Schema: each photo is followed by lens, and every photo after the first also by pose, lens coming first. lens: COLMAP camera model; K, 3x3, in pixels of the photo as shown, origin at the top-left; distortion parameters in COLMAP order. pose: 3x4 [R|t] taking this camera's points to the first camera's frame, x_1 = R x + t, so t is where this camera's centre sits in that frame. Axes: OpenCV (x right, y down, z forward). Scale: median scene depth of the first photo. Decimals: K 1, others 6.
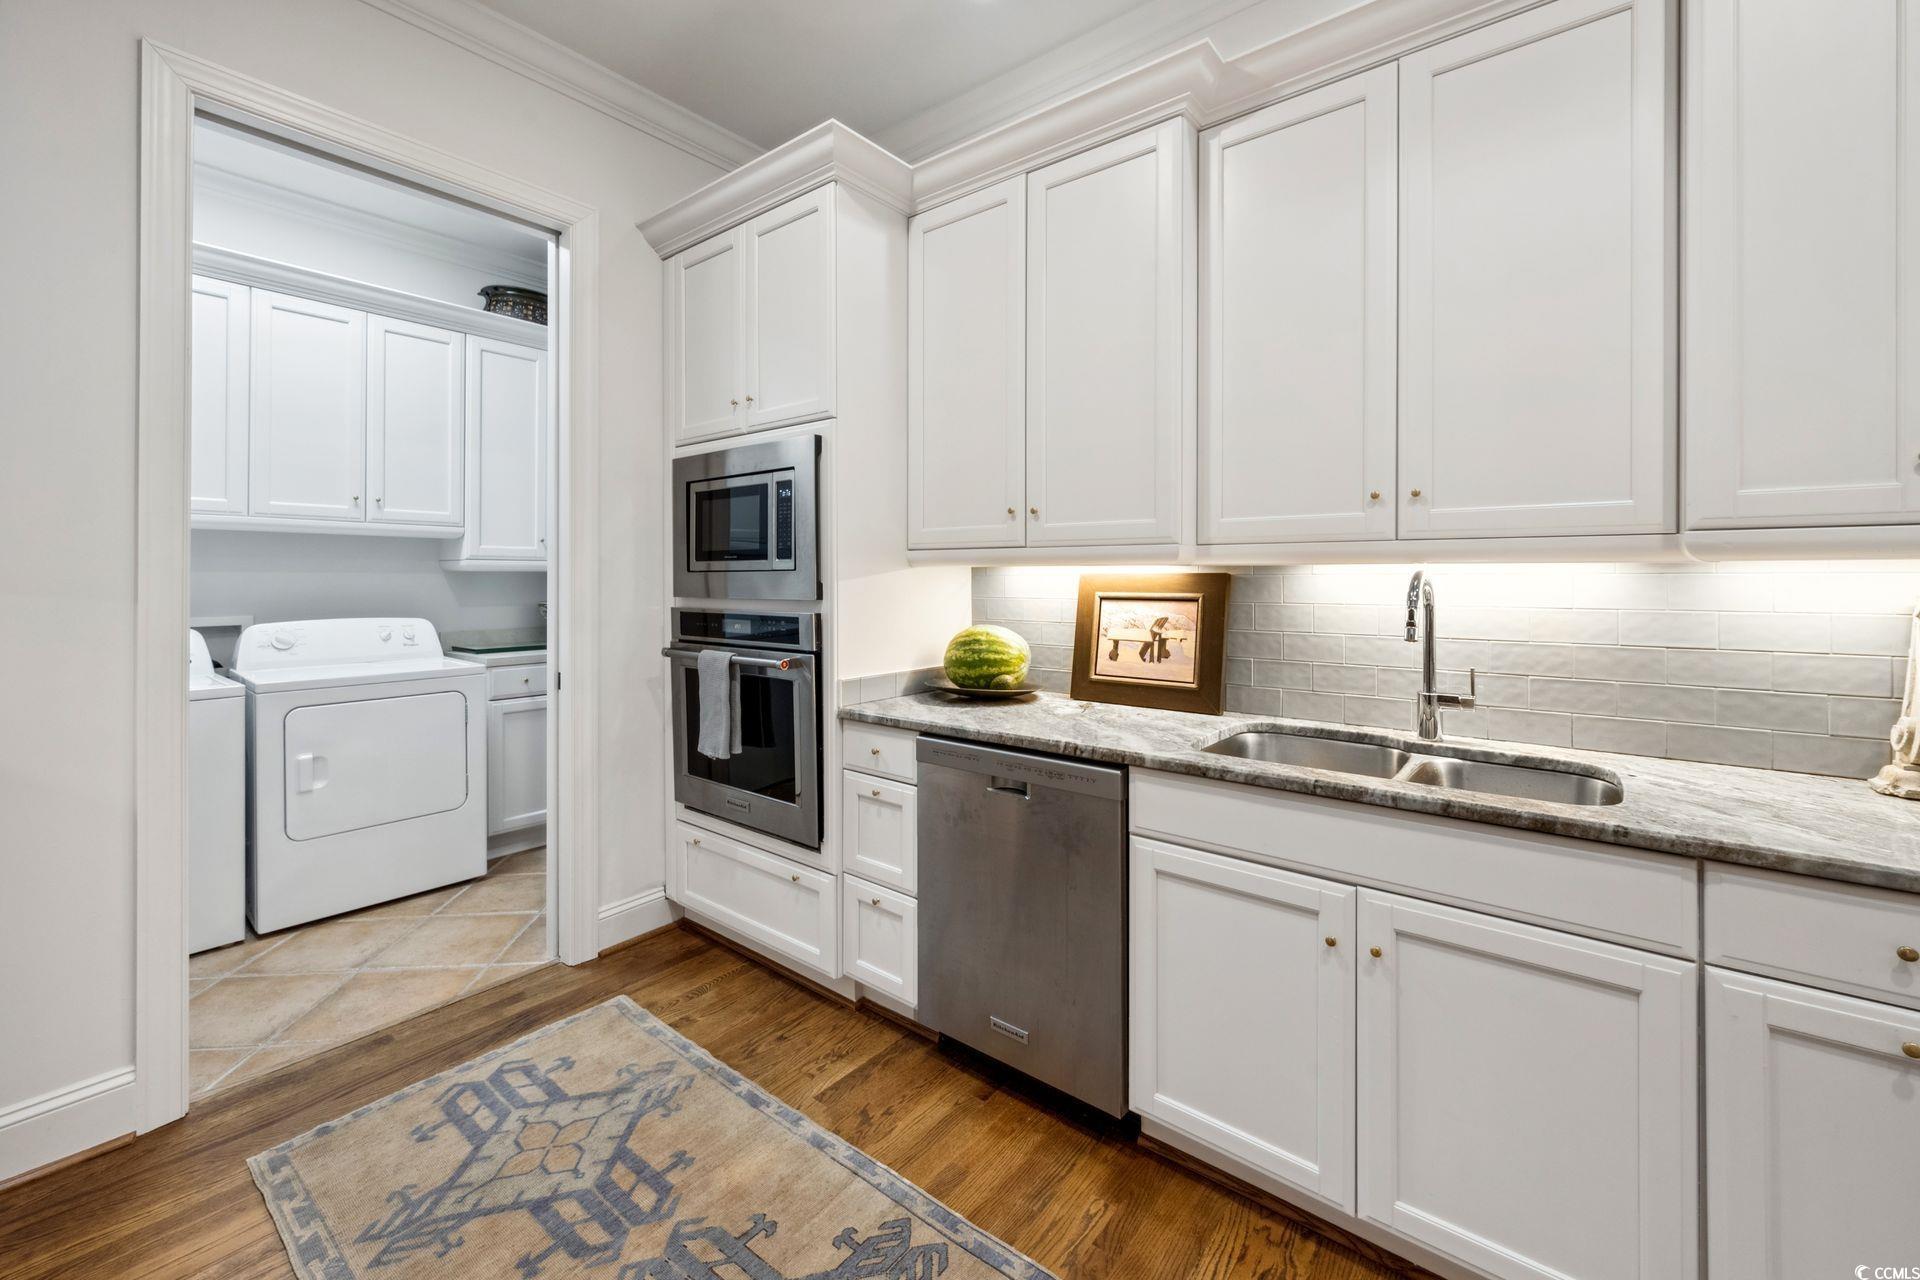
lens RADIAL K [[776.9, 0, 954.3], [0, 776.9, 573.9], [0, 0, 1]] dist [-0.000741, -0.000370]
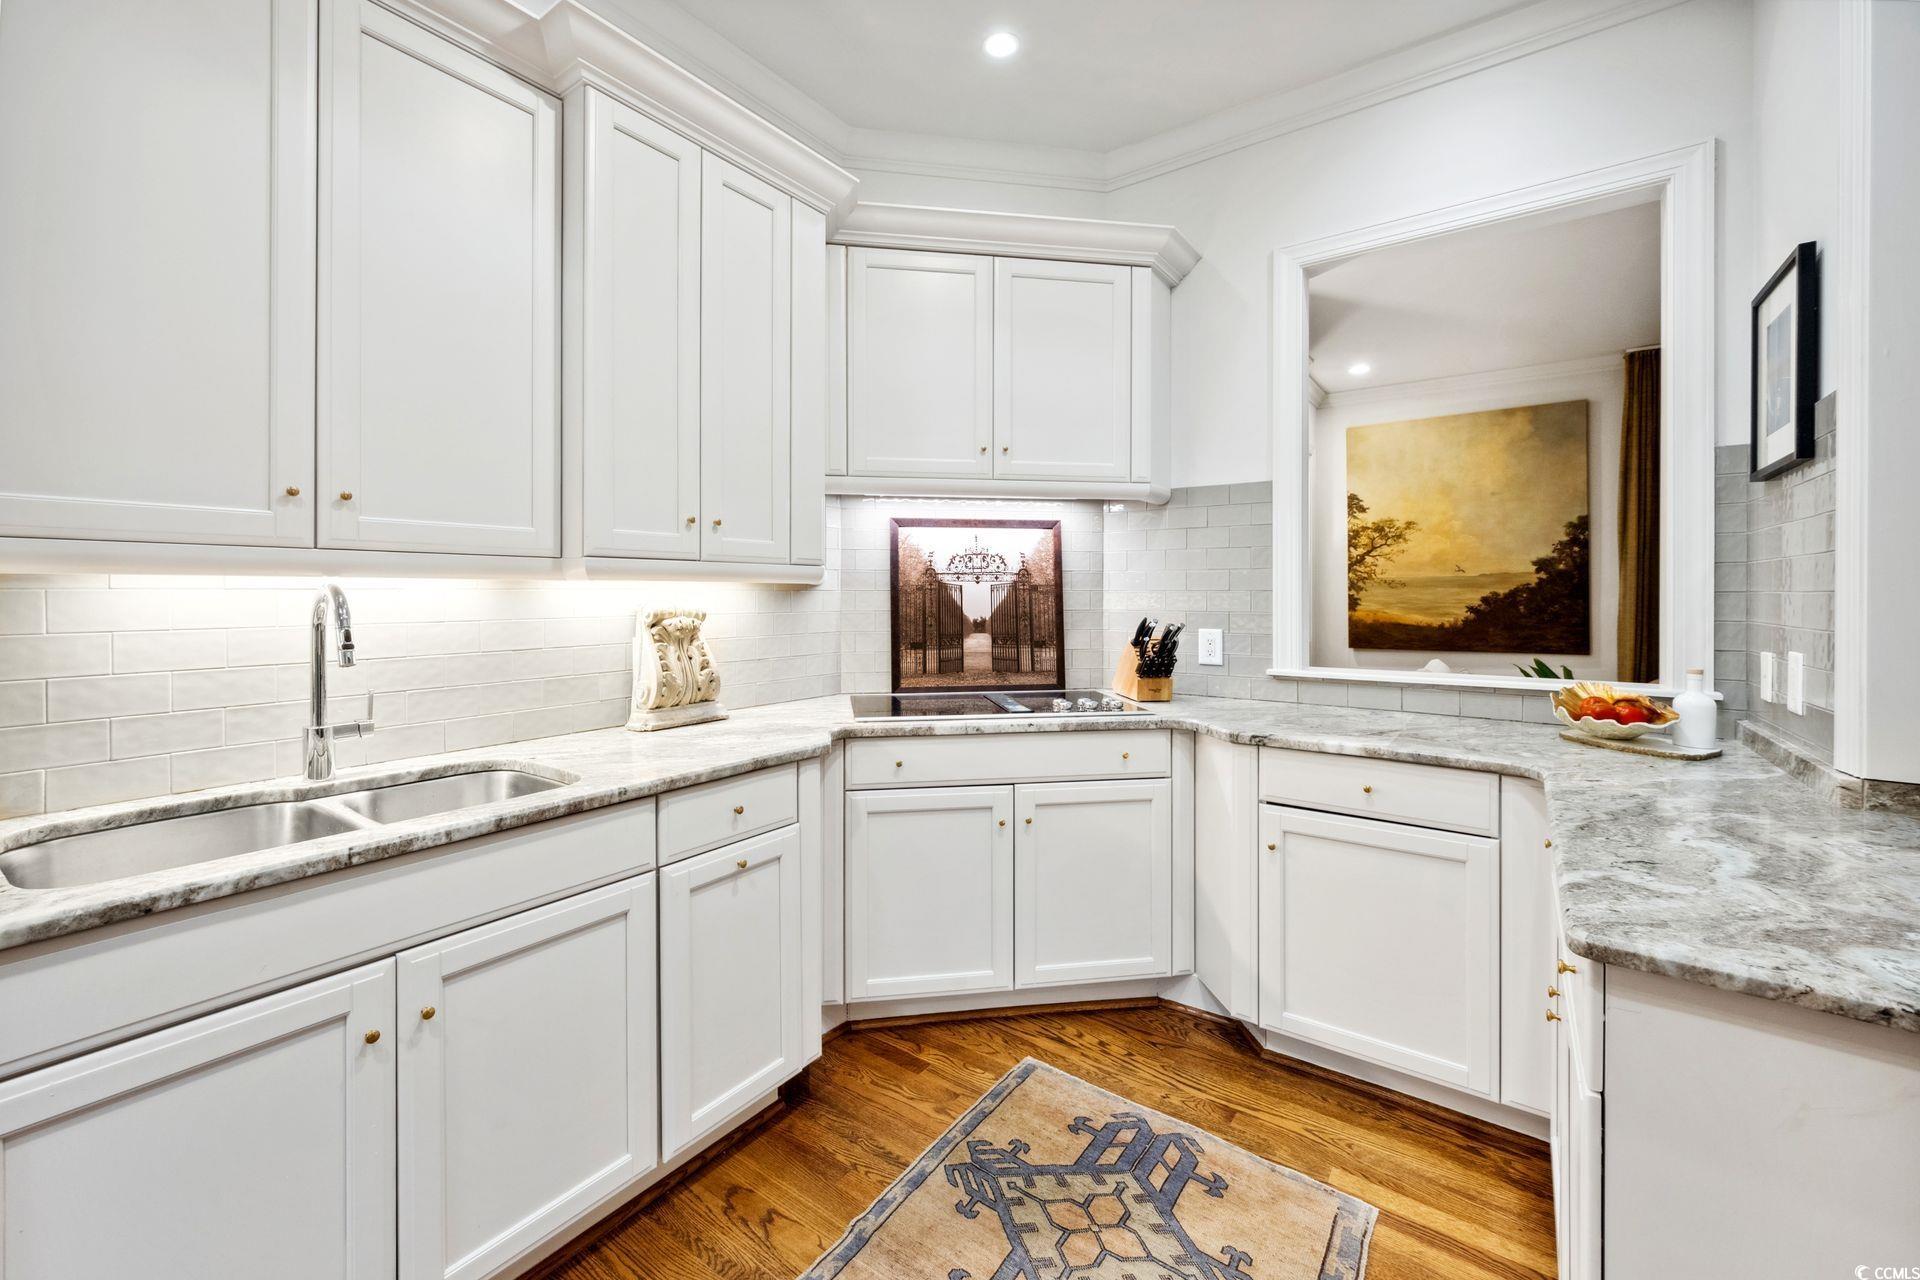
lens RADIAL K [[776.9, 0, 947.5], [0, 776.9, 592.3], [0, 0, 1]] dist [-0.000741, -0.000370]
pose [[-0.061254, -0.001003, 0.998122, -0.304996], [-0.007038, 0.999975, 0.000573, -0.001460], [-0.998097, -0.006989, -0.061260, 0.366830]]
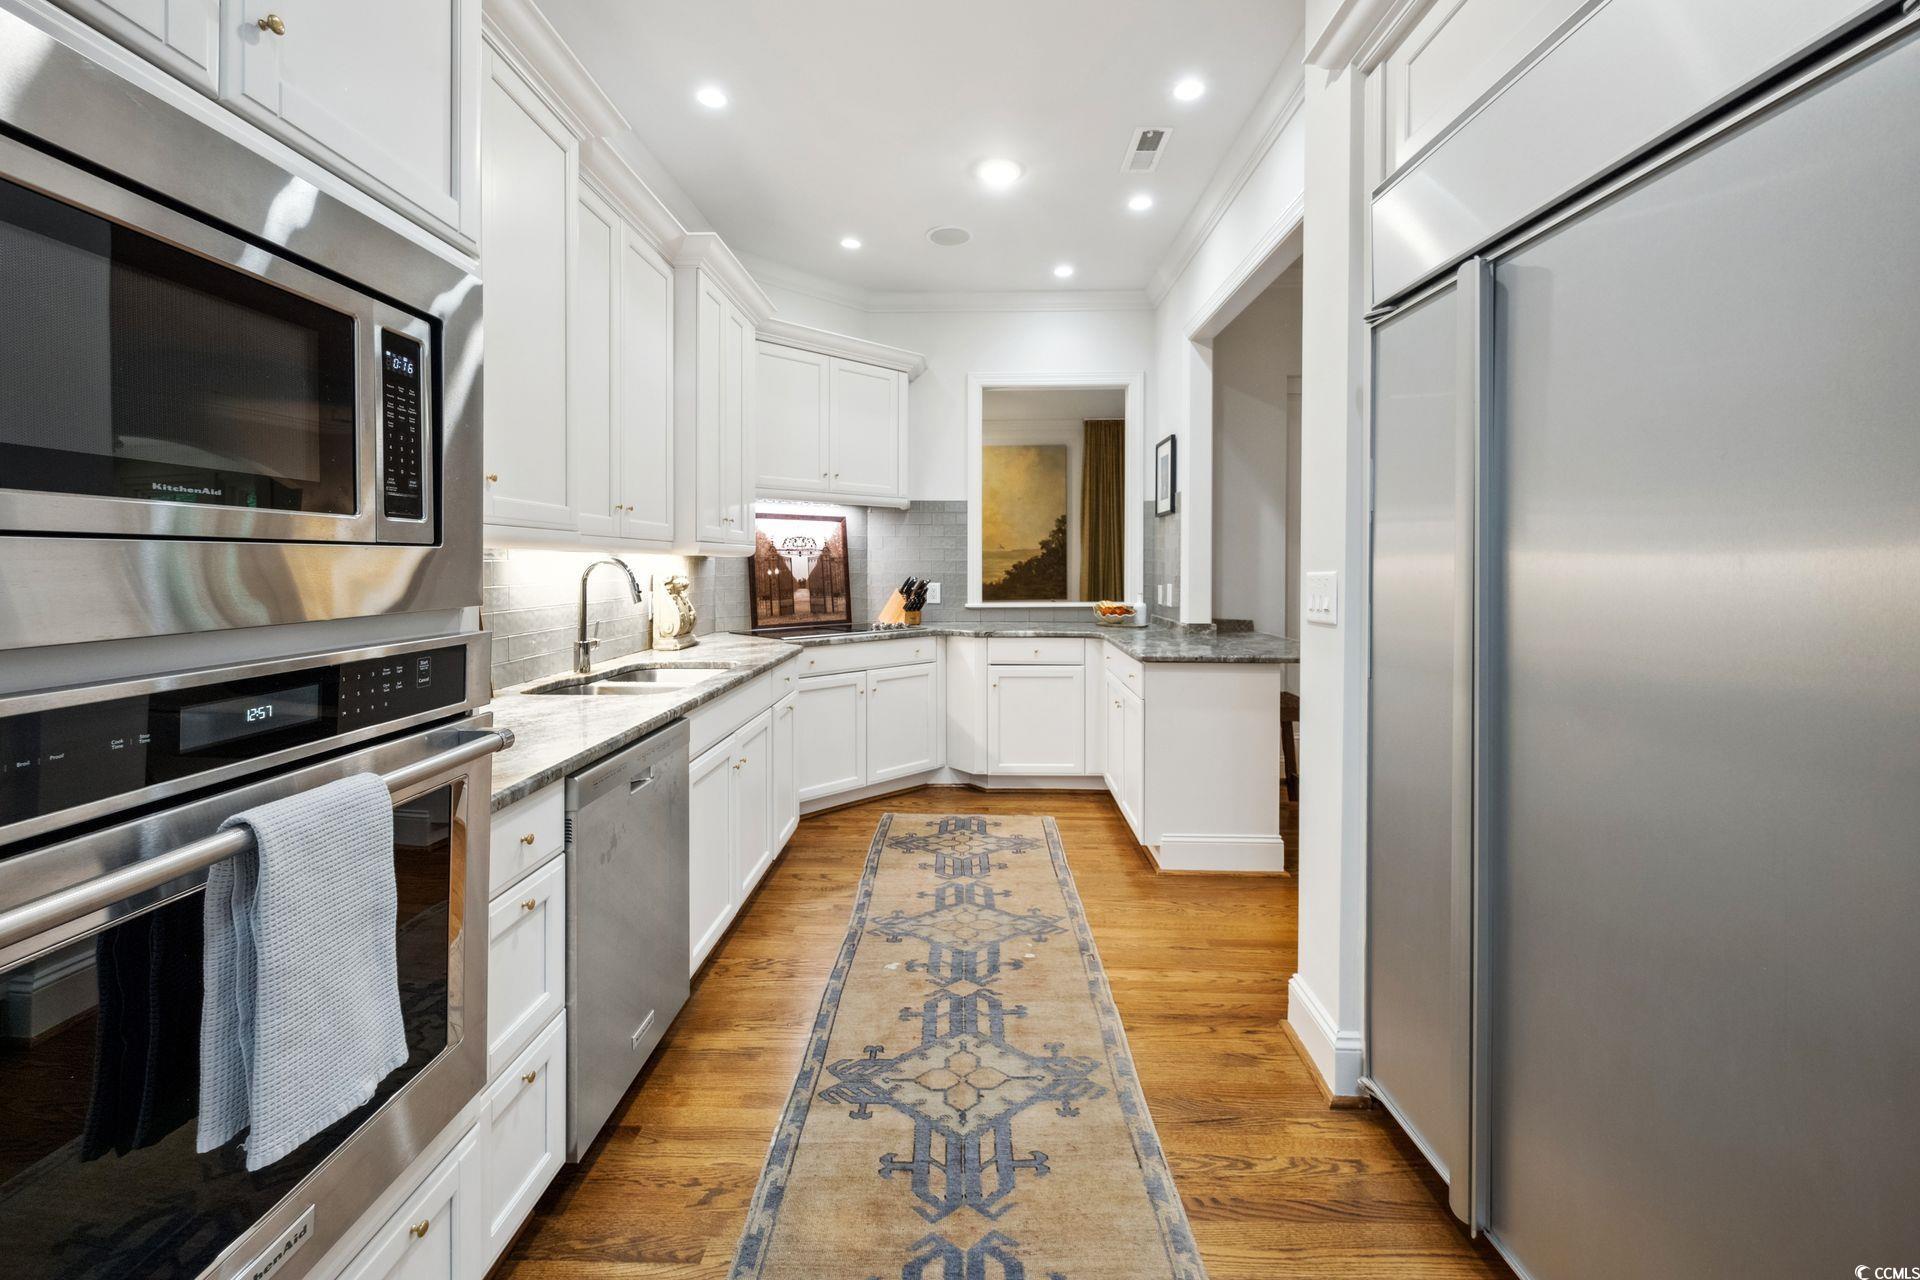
lens RADIAL K [[776.9, 0, 955.0], [0, 776.9, 570.7], [0, 0, 1]] dist [-0.000741, -0.000370]
pose [[-0.611671, -0.009193, 0.791059, -1.041076], [-0.004683, 0.999957, 0.008000, 0.004492], [-0.791099, 0.001189, -0.611687, 1.438357]]
